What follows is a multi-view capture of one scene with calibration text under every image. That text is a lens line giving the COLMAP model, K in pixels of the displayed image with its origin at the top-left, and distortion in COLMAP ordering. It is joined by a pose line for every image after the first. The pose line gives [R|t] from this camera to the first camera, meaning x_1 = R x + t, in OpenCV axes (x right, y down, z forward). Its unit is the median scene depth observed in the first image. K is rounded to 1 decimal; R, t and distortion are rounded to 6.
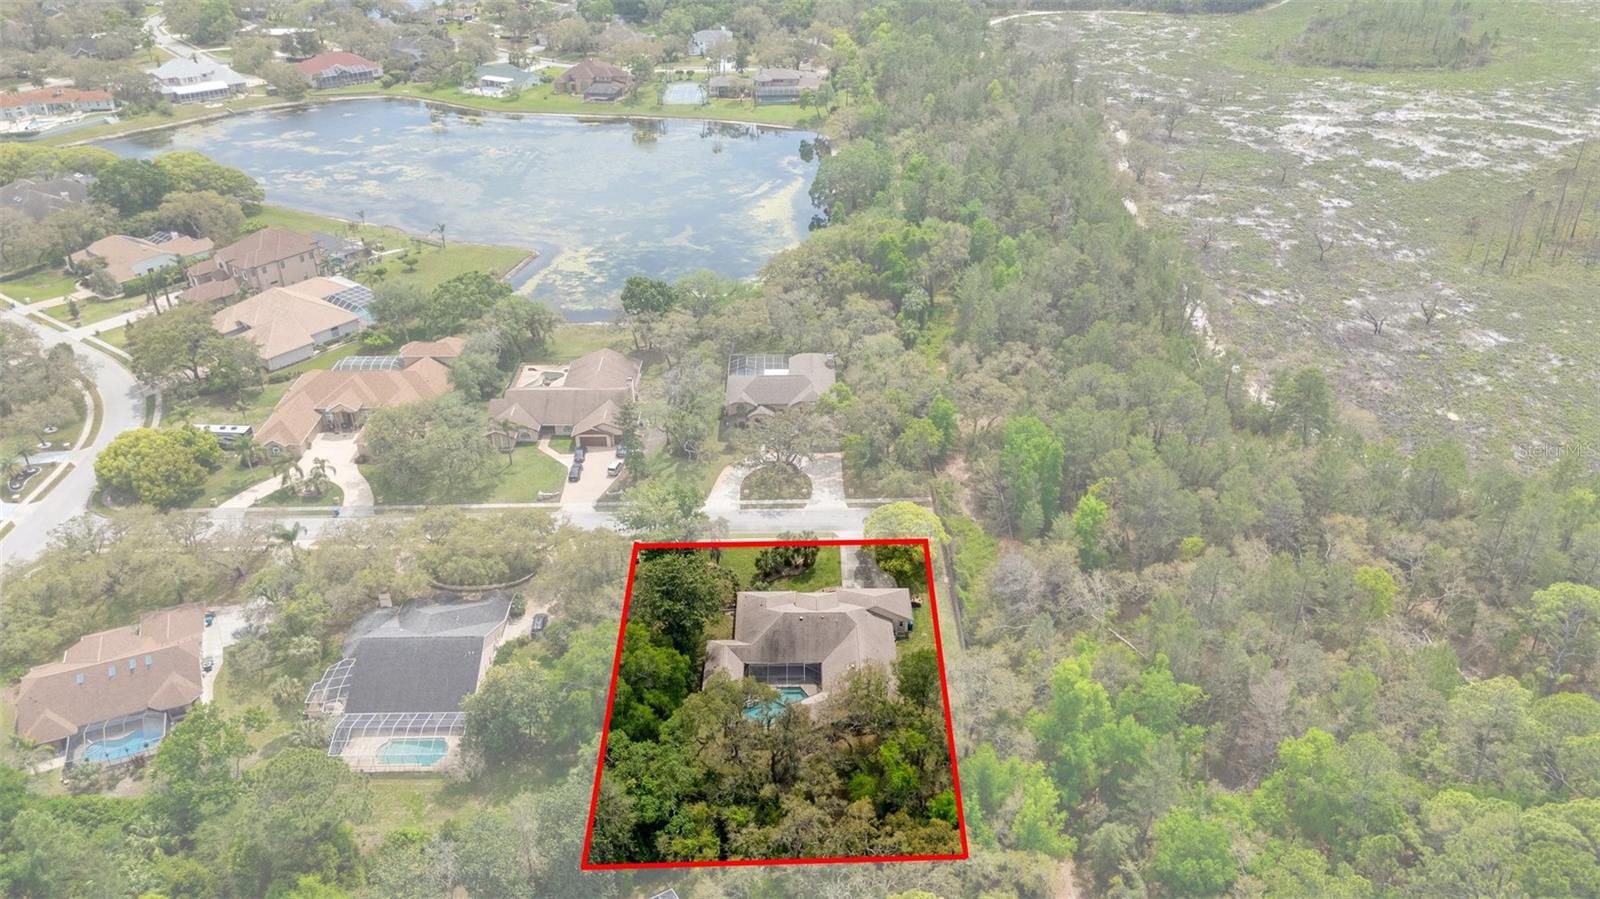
lens RADIAL K [[1173.4, 0, 800.0], [0, 1173.4, 449.5], [0, 0, 1]] dist [0.097150, -0.108660]
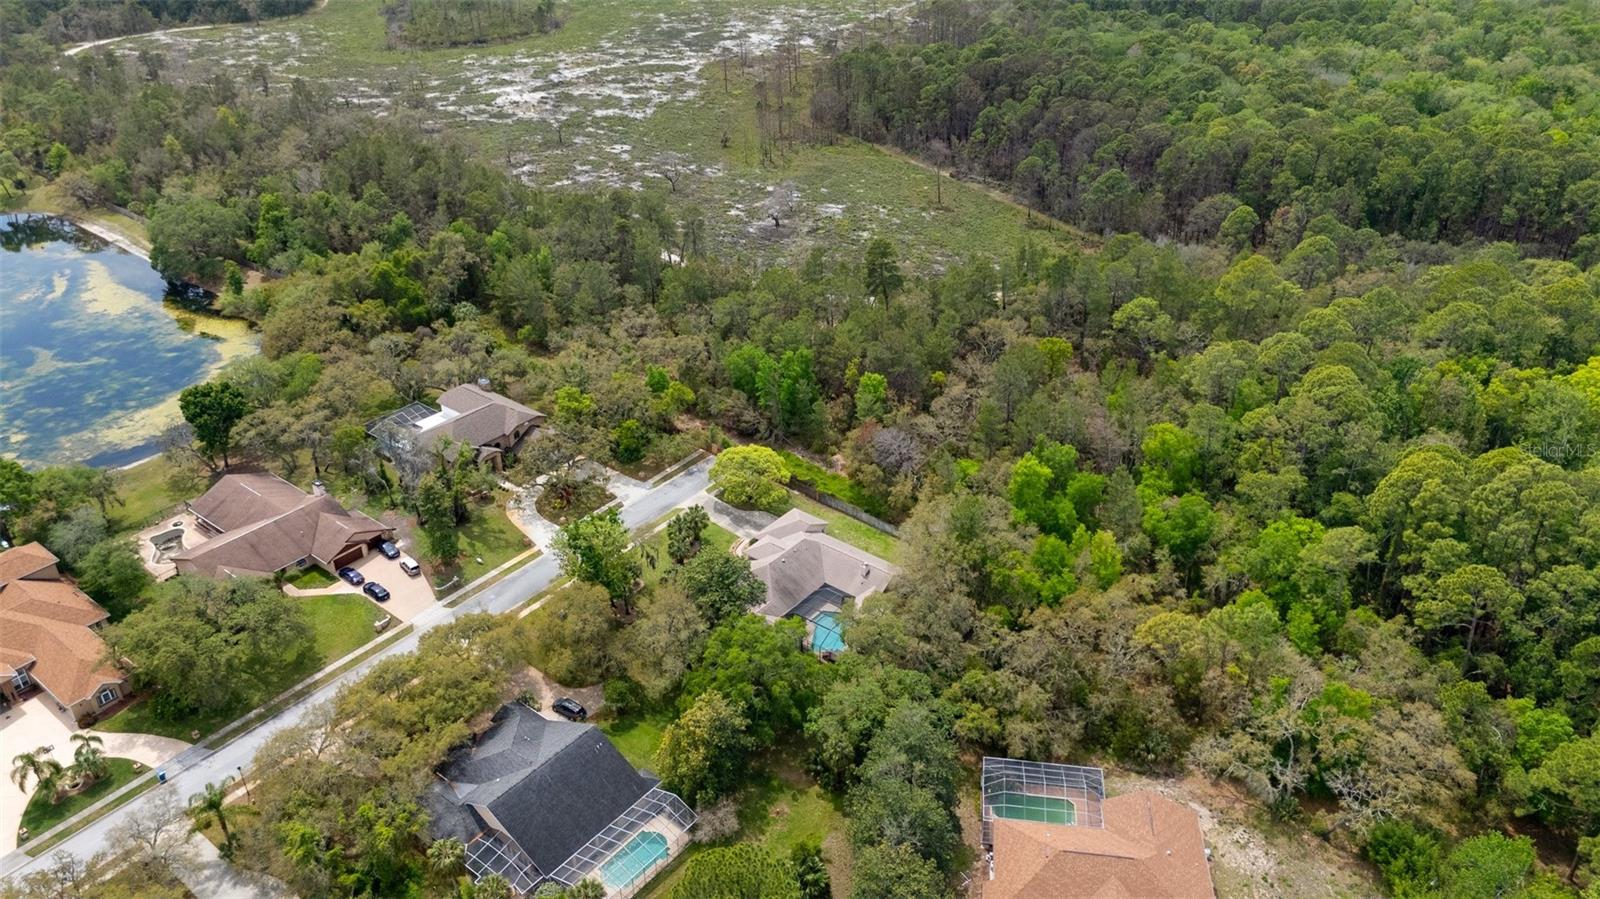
lens RADIAL K [[1173.4, 0, 800.0], [0, 1173.4, 449.5], [0, 0, 1]] dist [0.097150, -0.108660]
pose [[0.635245, -0.388997, 0.667191, -0.604025], [0.388994, 0.907465, 0.158717, -0.103927], [-0.667193, 0.158709, 0.727781, 0.173387]]
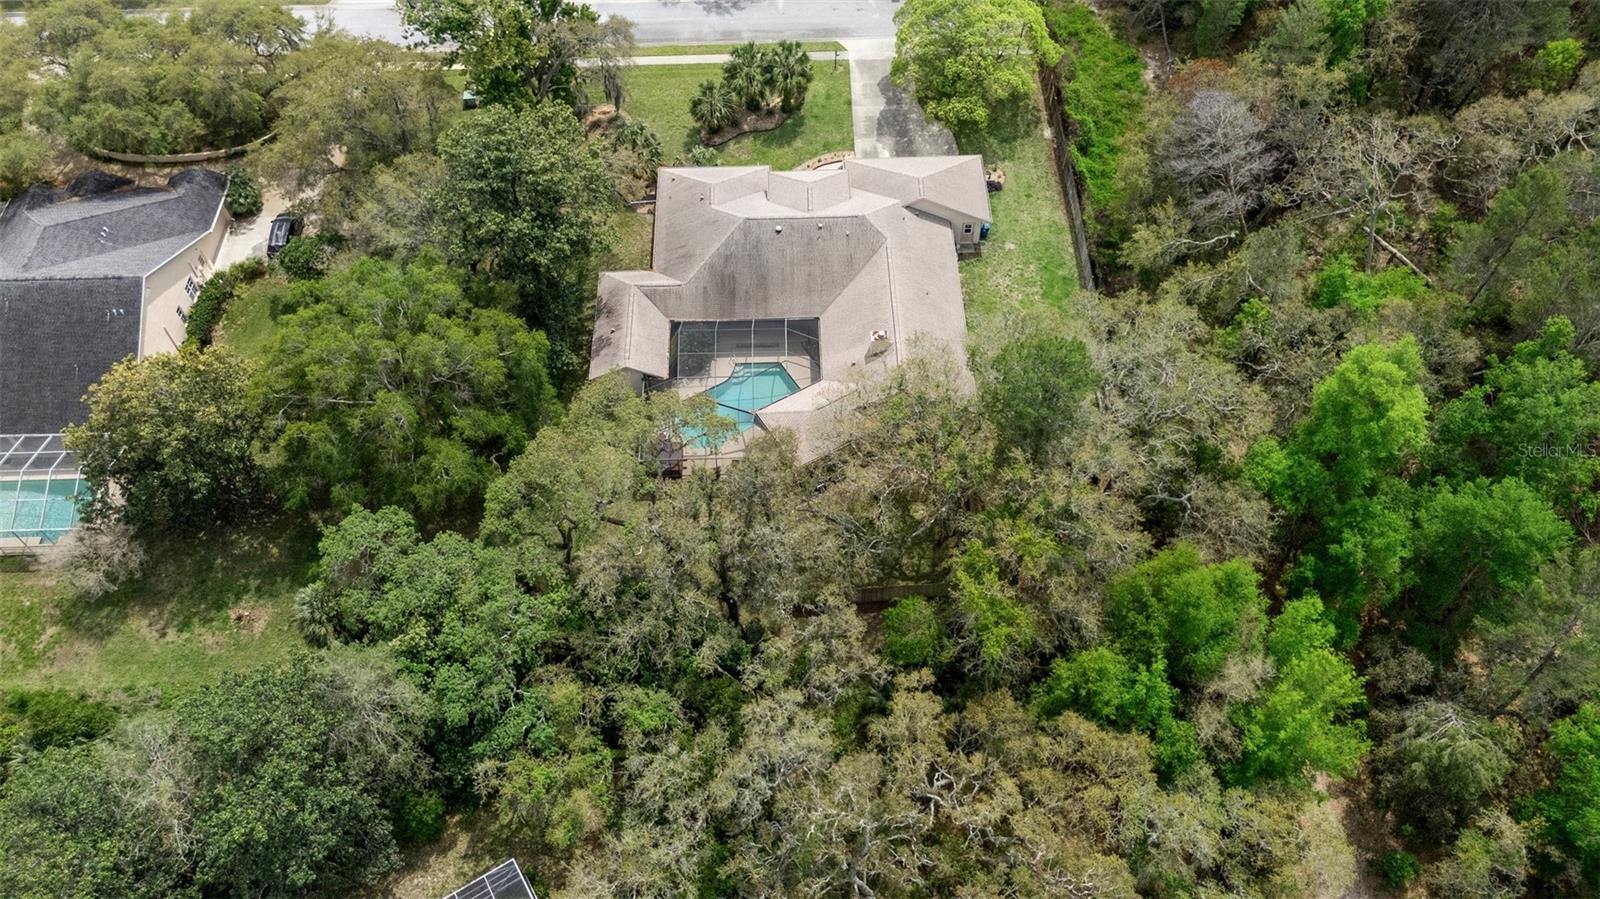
lens RADIAL K [[1173.4, 0, 800.0], [0, 1173.4, 449.5], [0, 0, 1]] dist [0.097150, -0.108660]
pose [[0.999823, -0.017734, 0.006272, 0.005244], [0.013606, 0.912052, 0.409849, 0.020260], [-0.012989, -0.409691, 0.912132, 0.475684]]
